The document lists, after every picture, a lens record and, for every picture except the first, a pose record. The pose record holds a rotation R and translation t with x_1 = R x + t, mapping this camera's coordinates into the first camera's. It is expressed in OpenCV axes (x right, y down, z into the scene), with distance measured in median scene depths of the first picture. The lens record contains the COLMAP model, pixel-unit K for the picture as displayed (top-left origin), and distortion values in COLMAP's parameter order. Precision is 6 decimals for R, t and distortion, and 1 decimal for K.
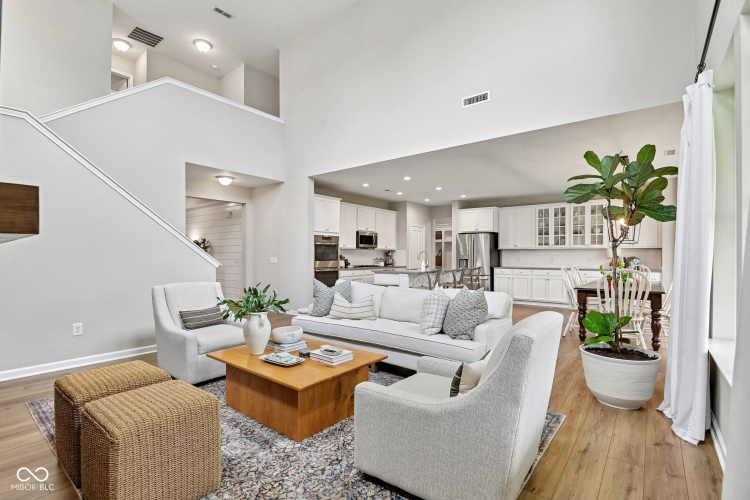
lens RADIAL K [[355.4, 0, 368.4], [0, 355.4, 255.9], [0, 0, 1]] dist [-0.006529, -0.003714]
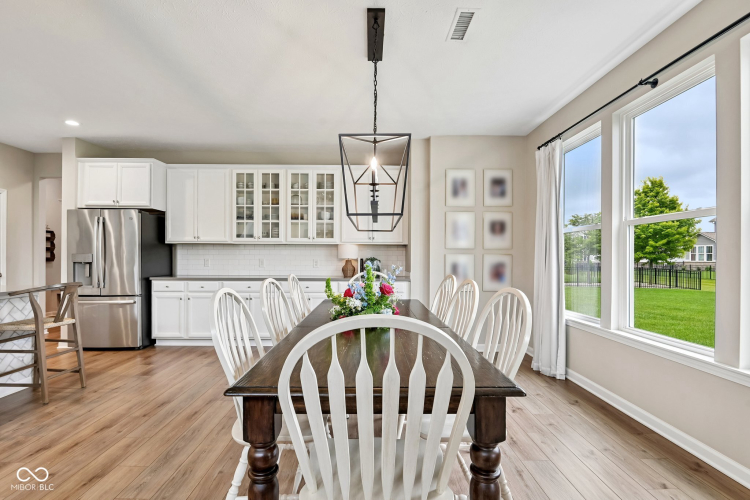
lens RADIAL K [[355.4, 0, 374.6], [0, 355.4, 255.3], [0, 0, 1]] dist [-0.006529, -0.003714]
pose [[0.765574, 0.004400, 0.643333, 0.278043], [-0.002039, 0.999988, -0.004413, 0.000951], [-0.643345, 0.002067, 0.765574, 0.417878]]
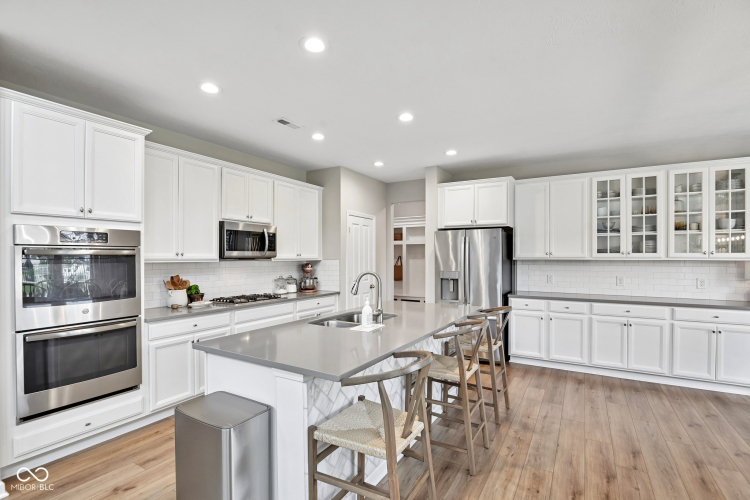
lens RADIAL K [[355.4, 0, 380.3], [0, 355.4, 254.5], [0, 0, 1]] dist [-0.006529, -0.003714]
pose [[0.987450, -0.002480, 0.157910, 0.092824], [0.003684, 0.999966, -0.007335, -0.024132], [-0.157887, 0.007824, 0.987426, 0.537508]]
